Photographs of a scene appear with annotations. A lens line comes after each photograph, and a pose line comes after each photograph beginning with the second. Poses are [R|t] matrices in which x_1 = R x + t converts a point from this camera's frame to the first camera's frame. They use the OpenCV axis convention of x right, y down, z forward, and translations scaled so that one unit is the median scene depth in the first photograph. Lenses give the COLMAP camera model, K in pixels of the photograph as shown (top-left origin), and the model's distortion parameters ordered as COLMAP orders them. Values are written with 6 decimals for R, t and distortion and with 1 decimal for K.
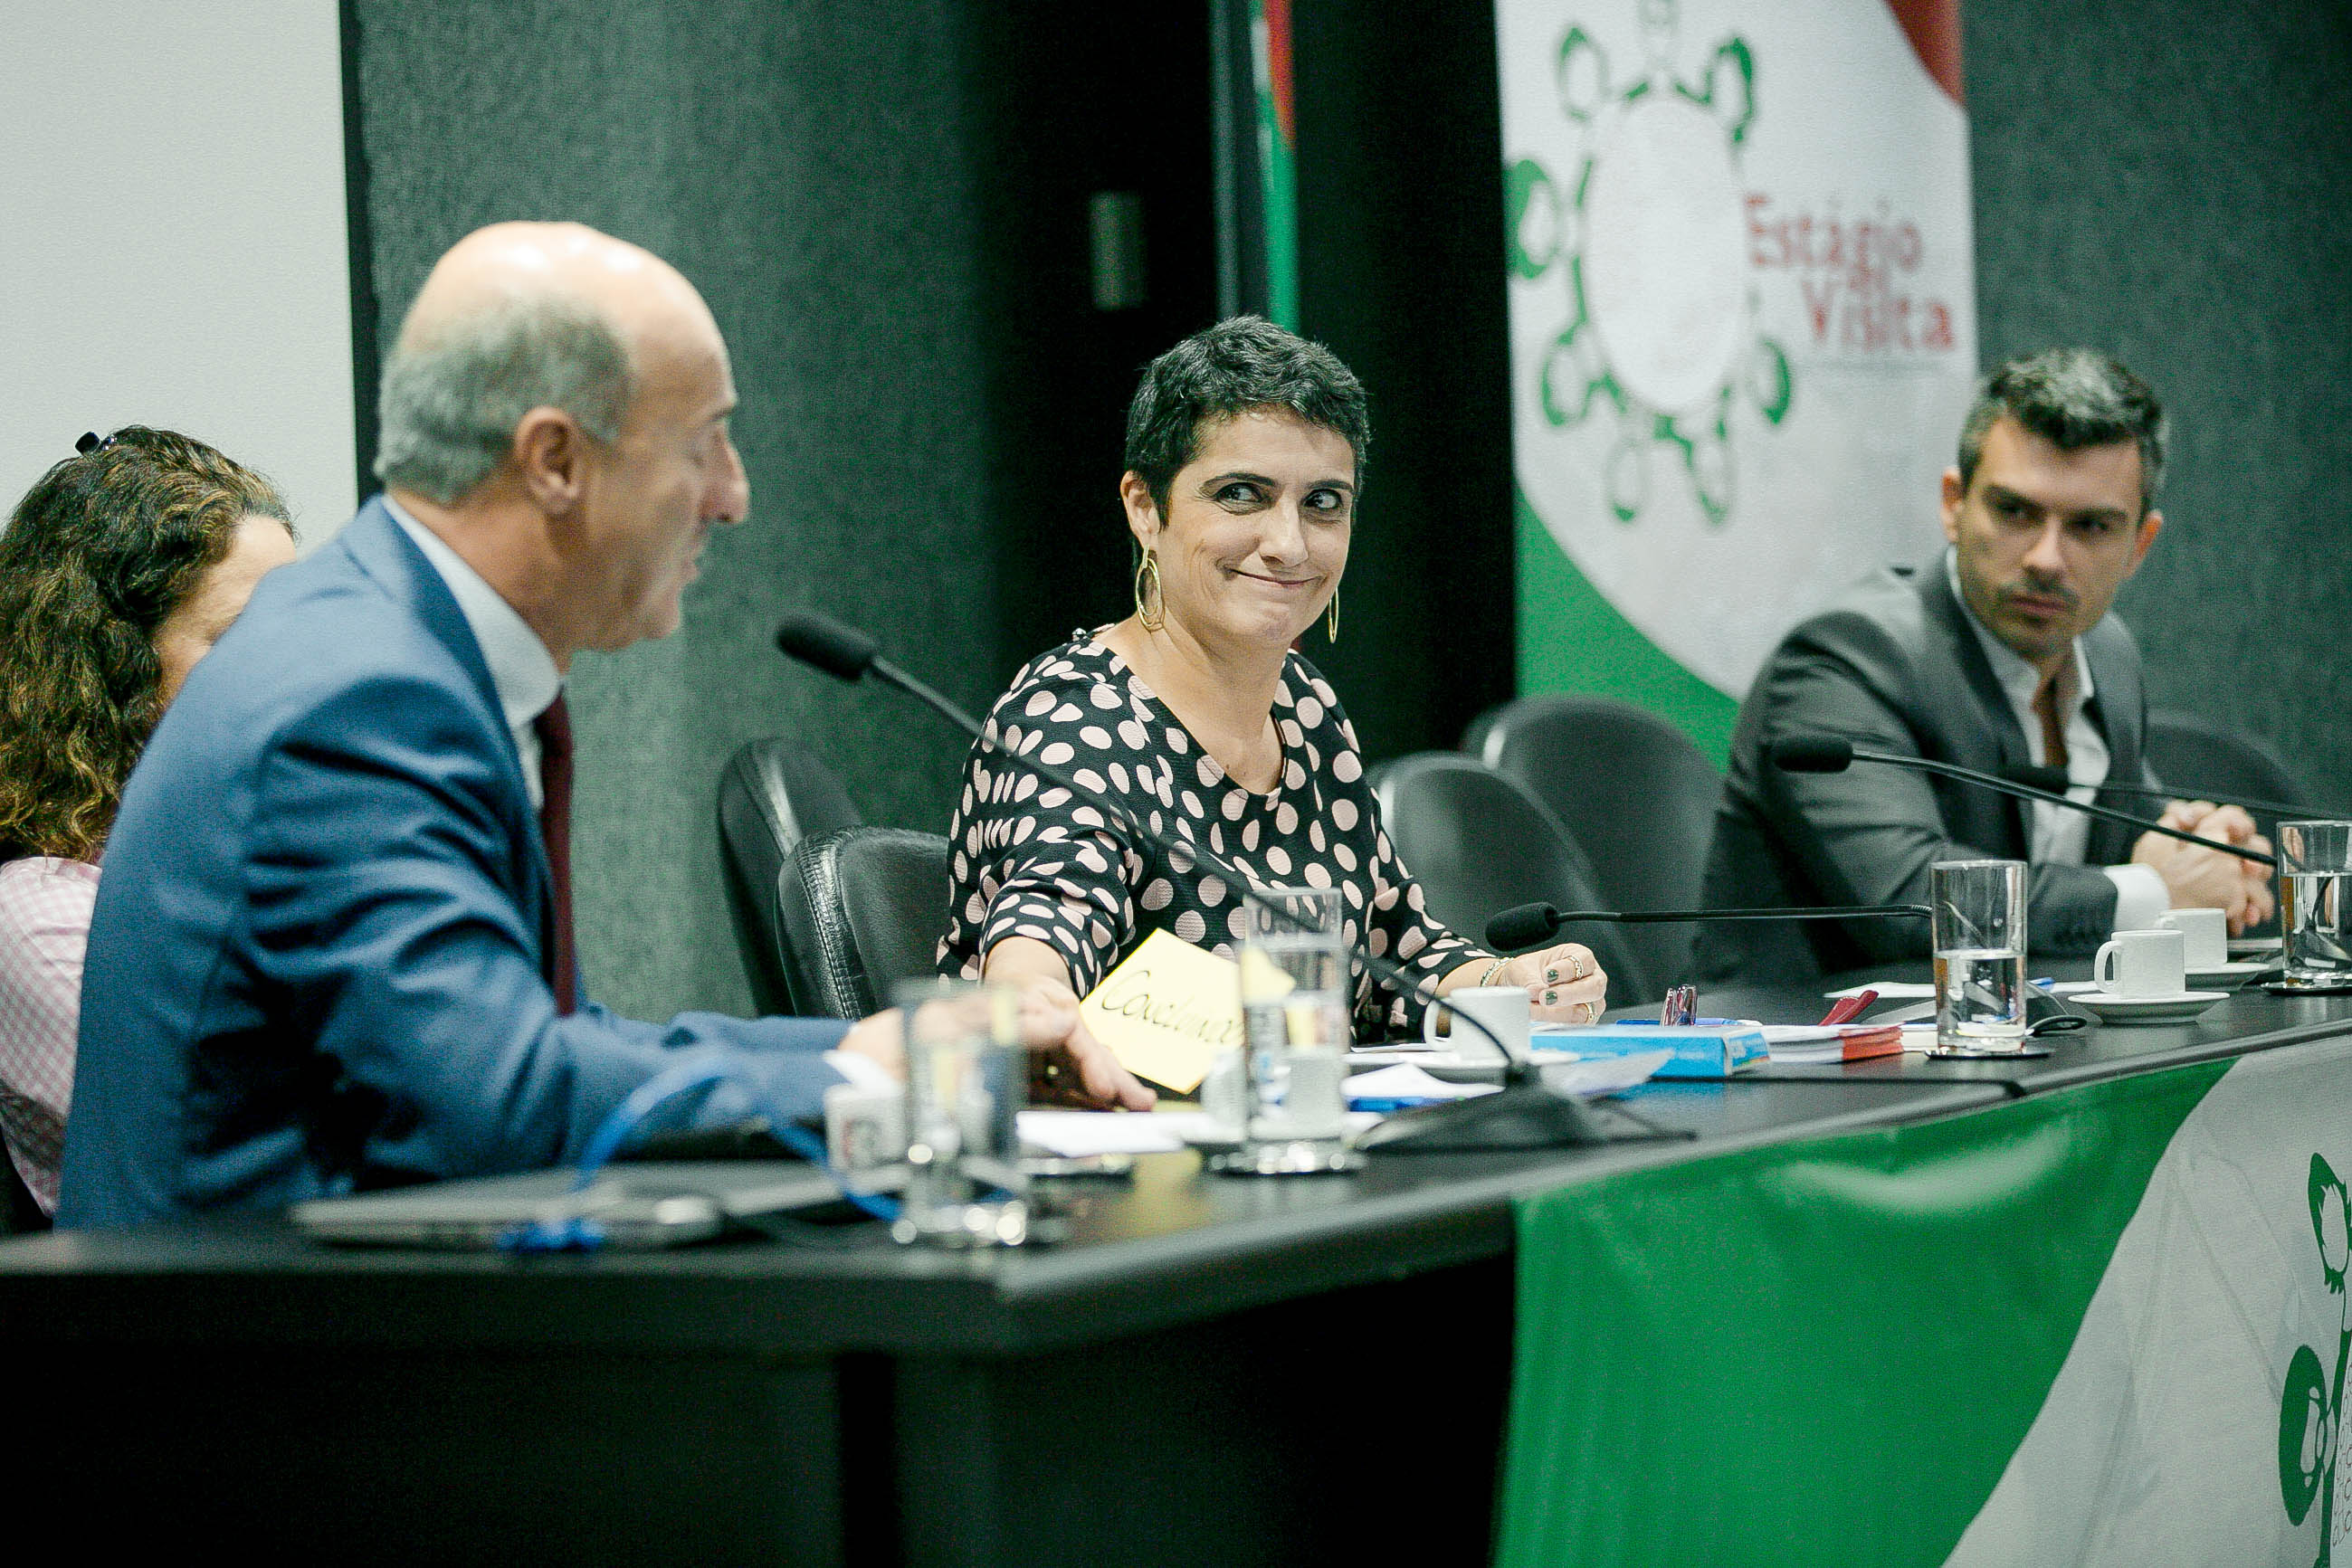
lens RADIAL K [[8461.8, 0, 1172.1], [0, 8461.8, 785.9], [0, 0, 1]] dist [0.181010, 0.000000]
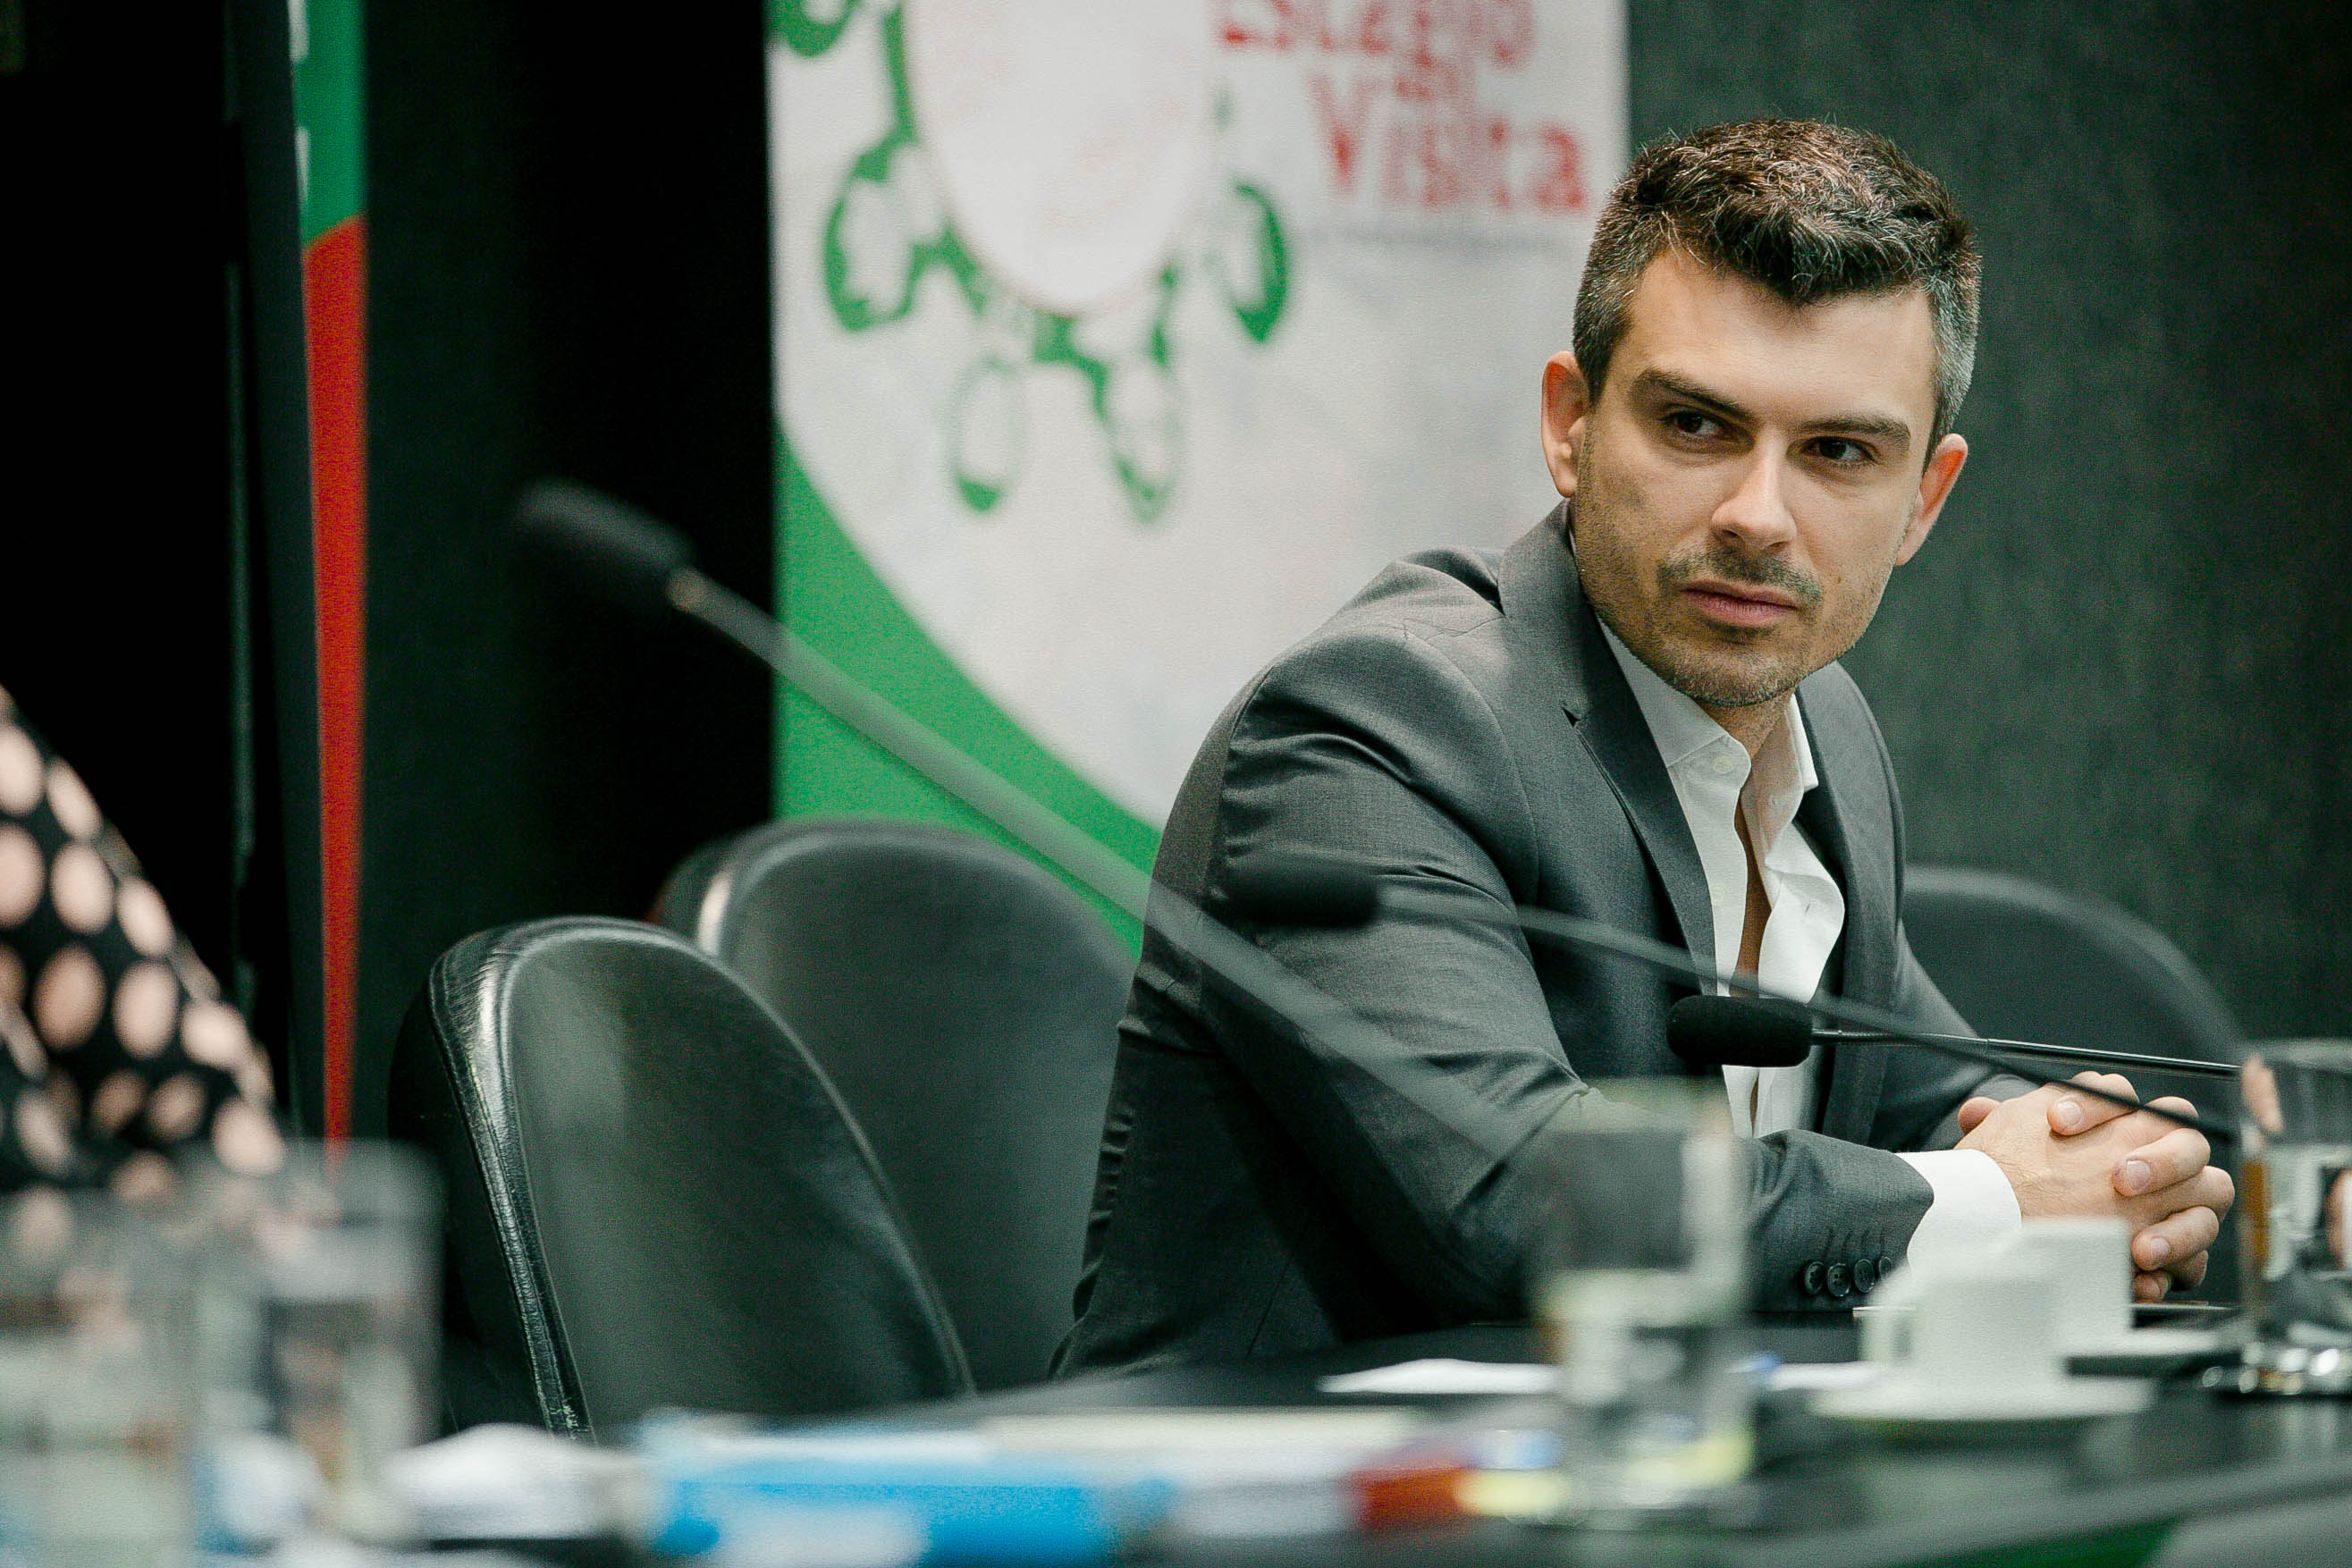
lens RADIAL K [[13551.2, 0, 1178.1], [0, 13551.2, 778.9], [0, 0, 1]] dist [1.163404, 0.000000]
pose [[0.998077, 0.011647, 0.060878, 0.013566], [-0.010475, 0.999754, -0.019542, 0.002998], [-0.061091, 0.018867, 0.997954, 0.132973]]
